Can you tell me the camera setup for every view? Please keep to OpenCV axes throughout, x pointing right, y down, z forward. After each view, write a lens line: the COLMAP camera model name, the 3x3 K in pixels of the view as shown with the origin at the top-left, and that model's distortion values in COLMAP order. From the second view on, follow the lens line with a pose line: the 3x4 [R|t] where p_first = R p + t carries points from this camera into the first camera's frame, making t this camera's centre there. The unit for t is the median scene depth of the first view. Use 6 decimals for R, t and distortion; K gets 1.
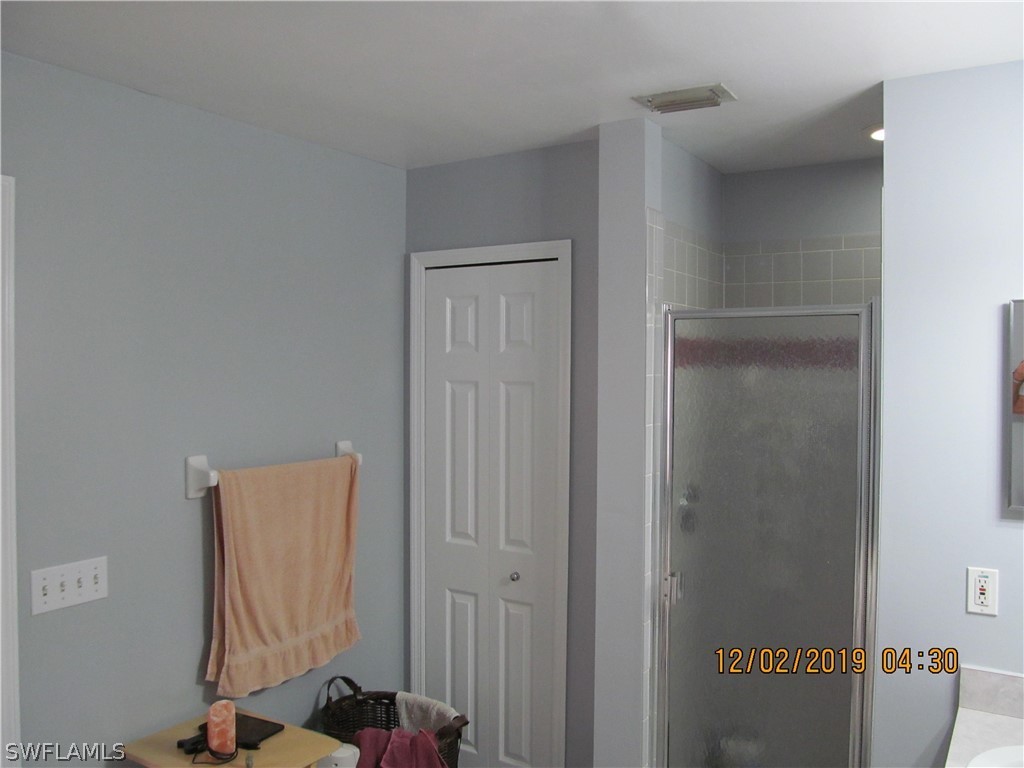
lens RADIAL K [[853.3, 0, 512.0], [0, 853.3, 384.0], [0, 0, 1]] dist [-0.054048, 0.018451]
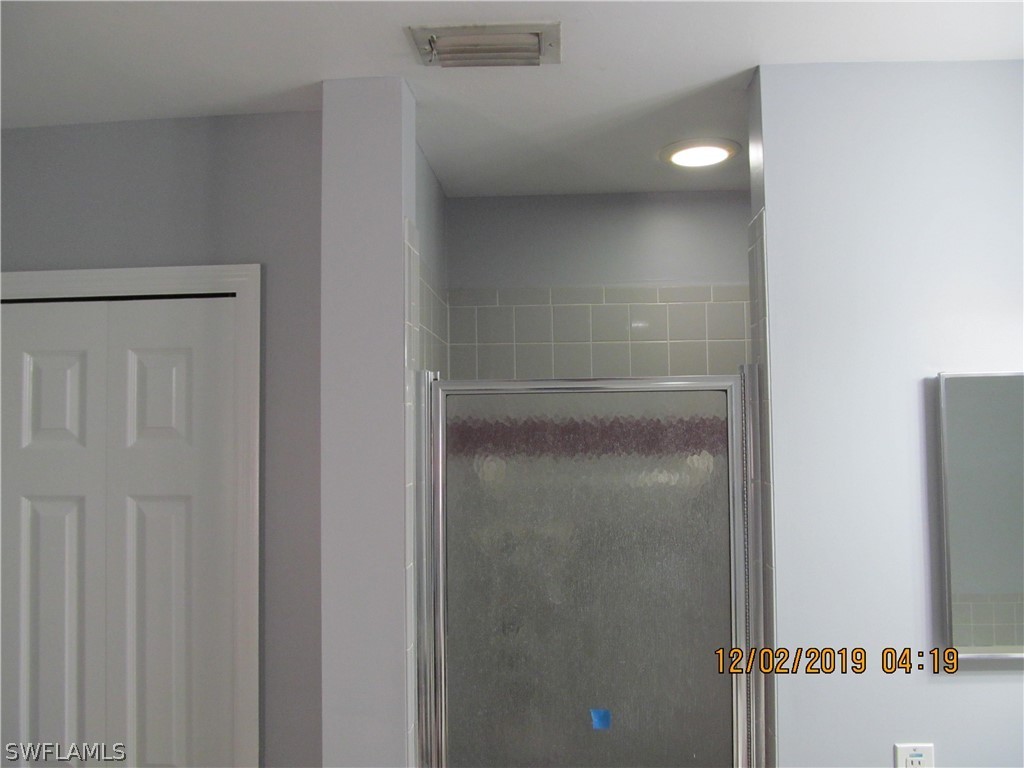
lens RADIAL K [[853.3, 0, 512.0], [0, 853.3, 384.0], [0, 0, 1]] dist [-0.054048, 0.018451]
pose [[0.877528, 0.009792, 0.479425, -0.064259], [0.026657, 0.997249, -0.069159, -0.034357], [-0.478784, 0.073469, 0.874853, 0.371796]]
